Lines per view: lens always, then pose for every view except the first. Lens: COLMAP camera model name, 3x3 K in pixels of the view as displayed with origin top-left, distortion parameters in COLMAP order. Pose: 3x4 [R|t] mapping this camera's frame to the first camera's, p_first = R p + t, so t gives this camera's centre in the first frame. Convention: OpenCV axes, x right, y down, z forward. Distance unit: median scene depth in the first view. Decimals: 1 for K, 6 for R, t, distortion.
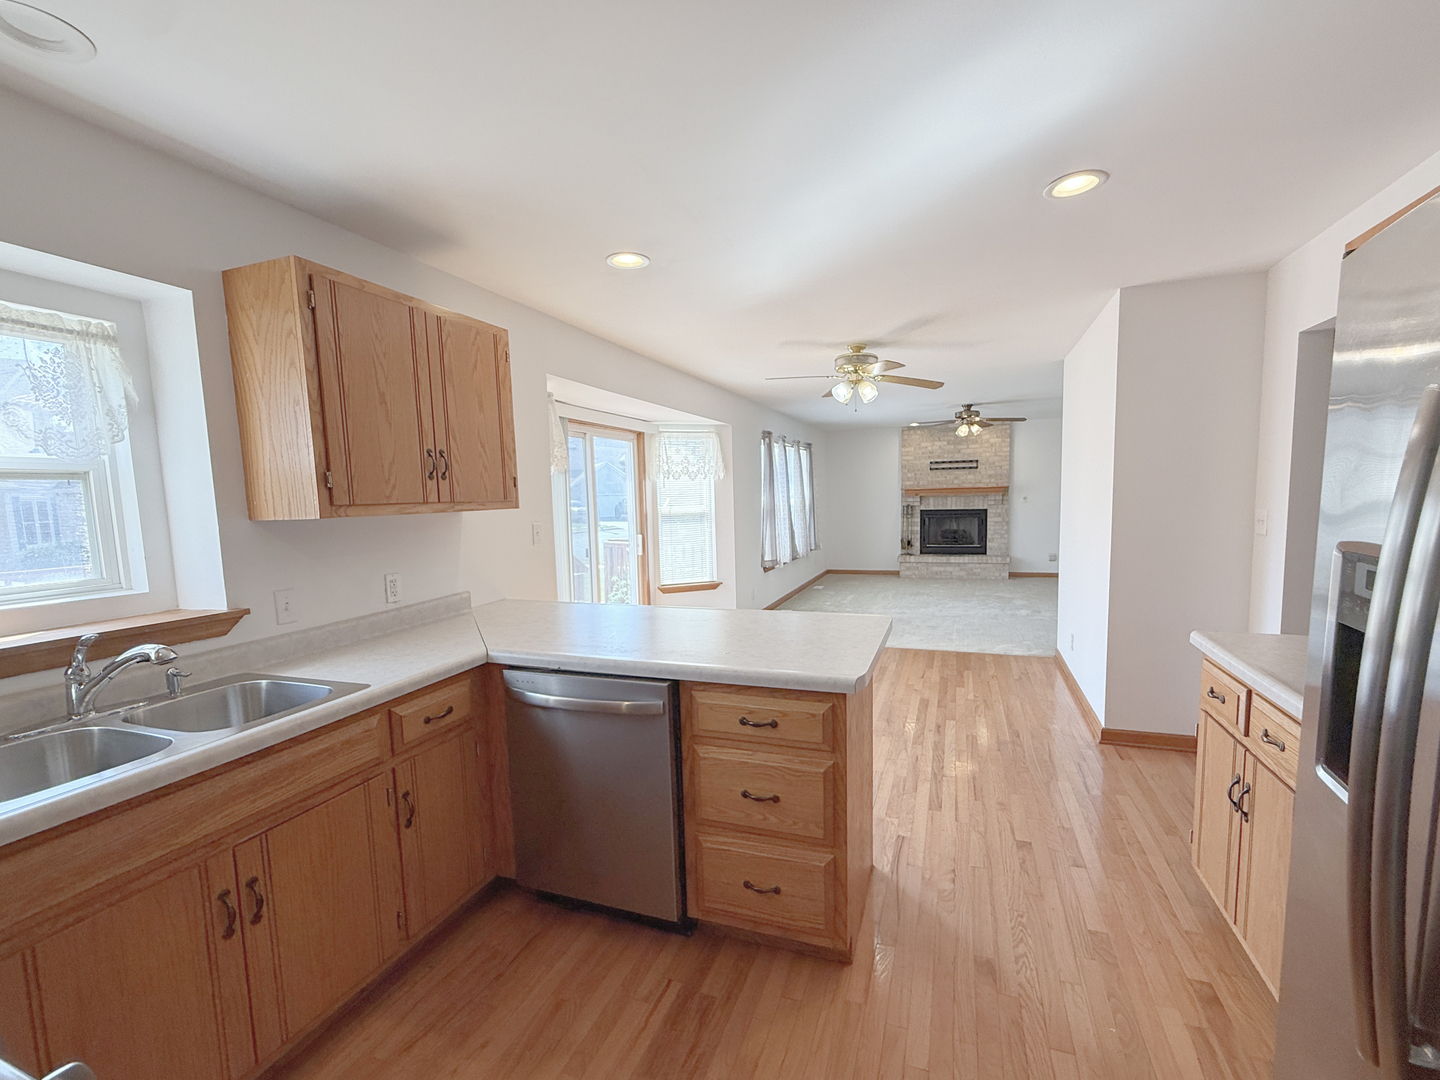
lens RADIAL K [[600.6, 0, 743.3], [0, 600.6, 554.8], [0, 0, 1]] dist [-0.002891, -0.001520]
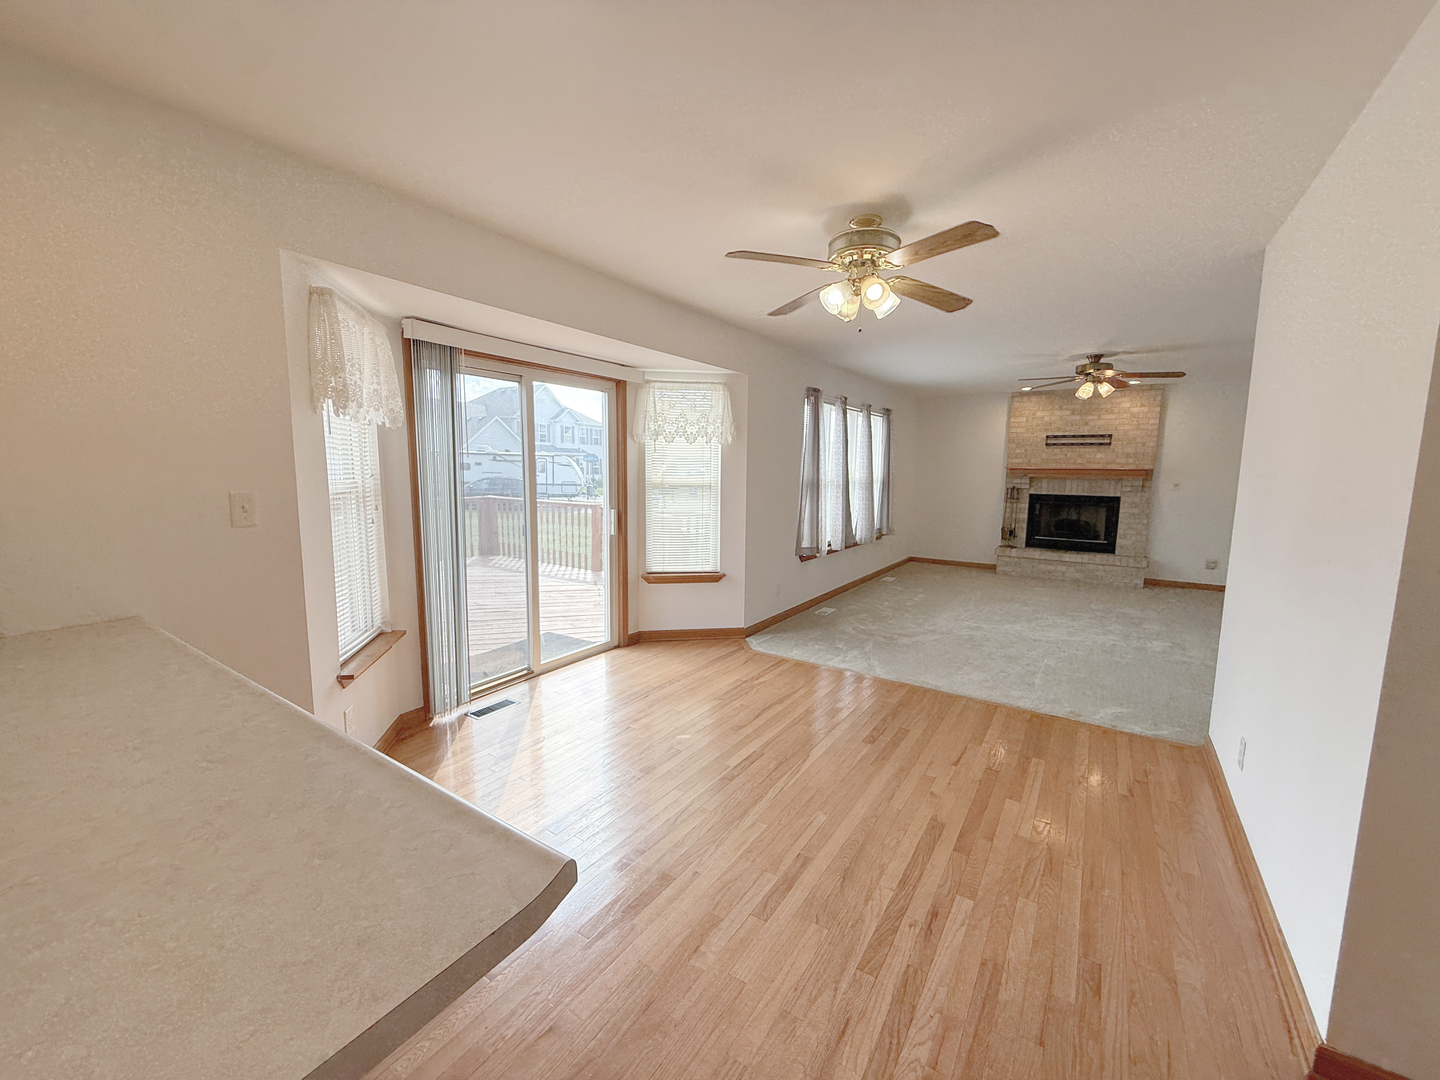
lens RADIAL K [[558.4, 0, 733.1], [0, 558.4, 536.2], [0, 0, 1]] dist [-0.002763, -0.000224]
pose [[0.971100, 0.067073, -0.229055, 0.119945], [-0.061534, 0.997616, 0.031248, -0.023685], [0.230605, -0.016250, 0.972912, 0.240895]]
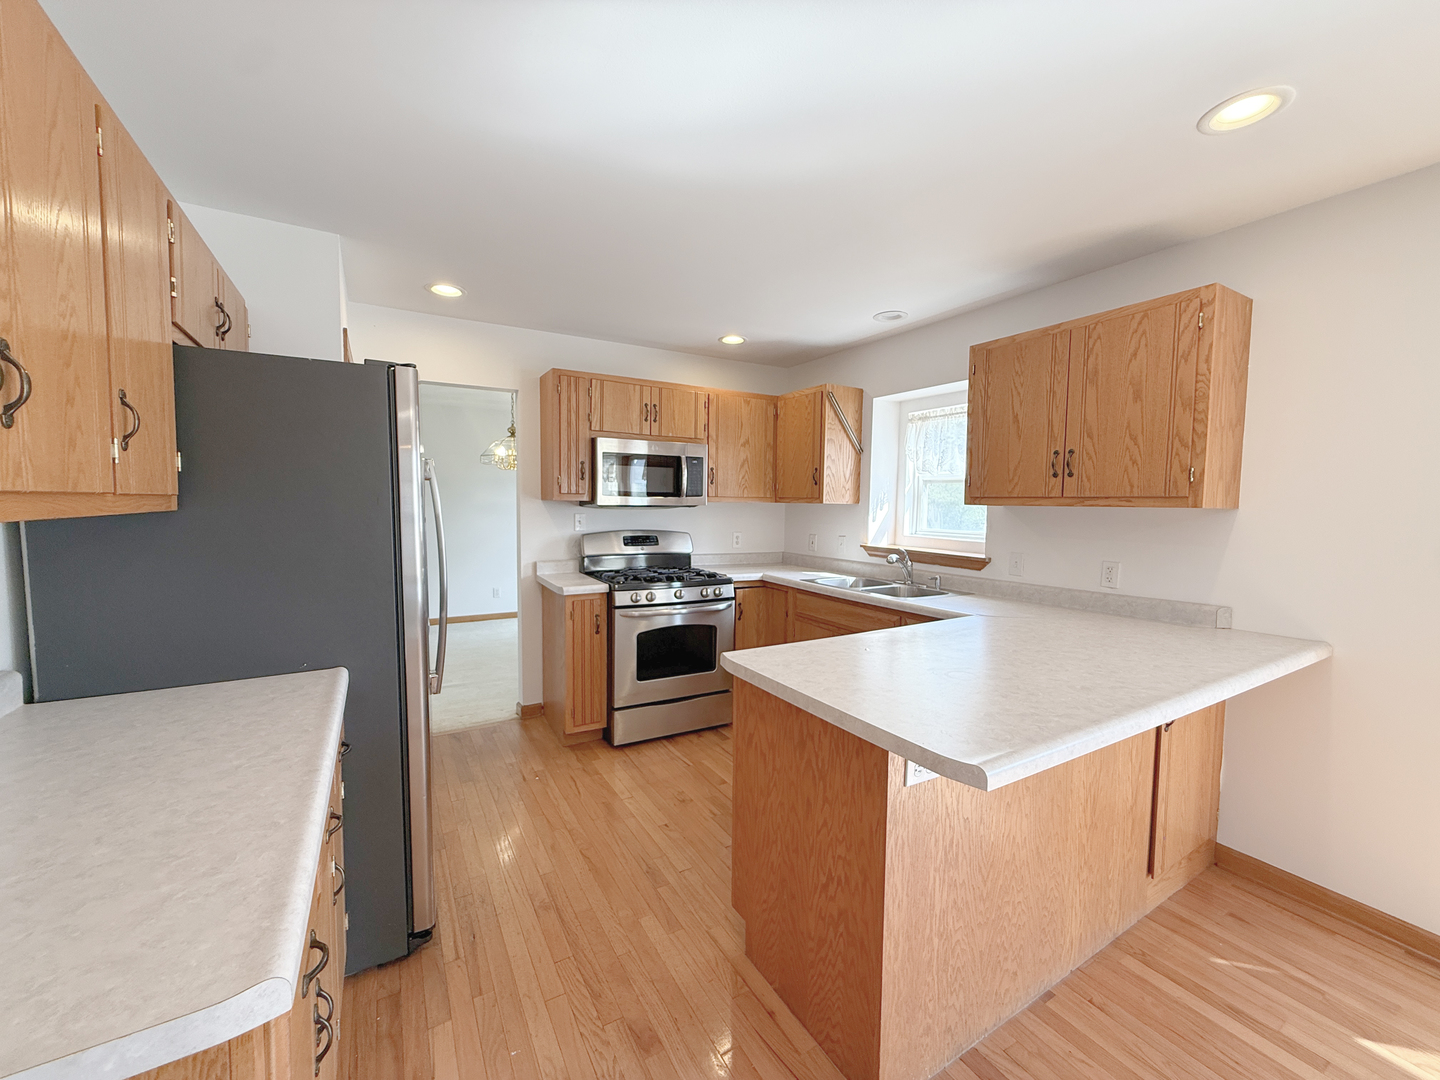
lens RADIAL K [[600.6, 0, 721.9], [0, 600.6, 544.8], [0, 0, 1]] dist [-0.002891, -0.001520]
pose [[-0.638454, 0.064479, -0.766954, 0.221501], [-0.076600, 0.986214, 0.146678, -0.033047], [0.765839, 0.152395, -0.624713, 0.352928]]
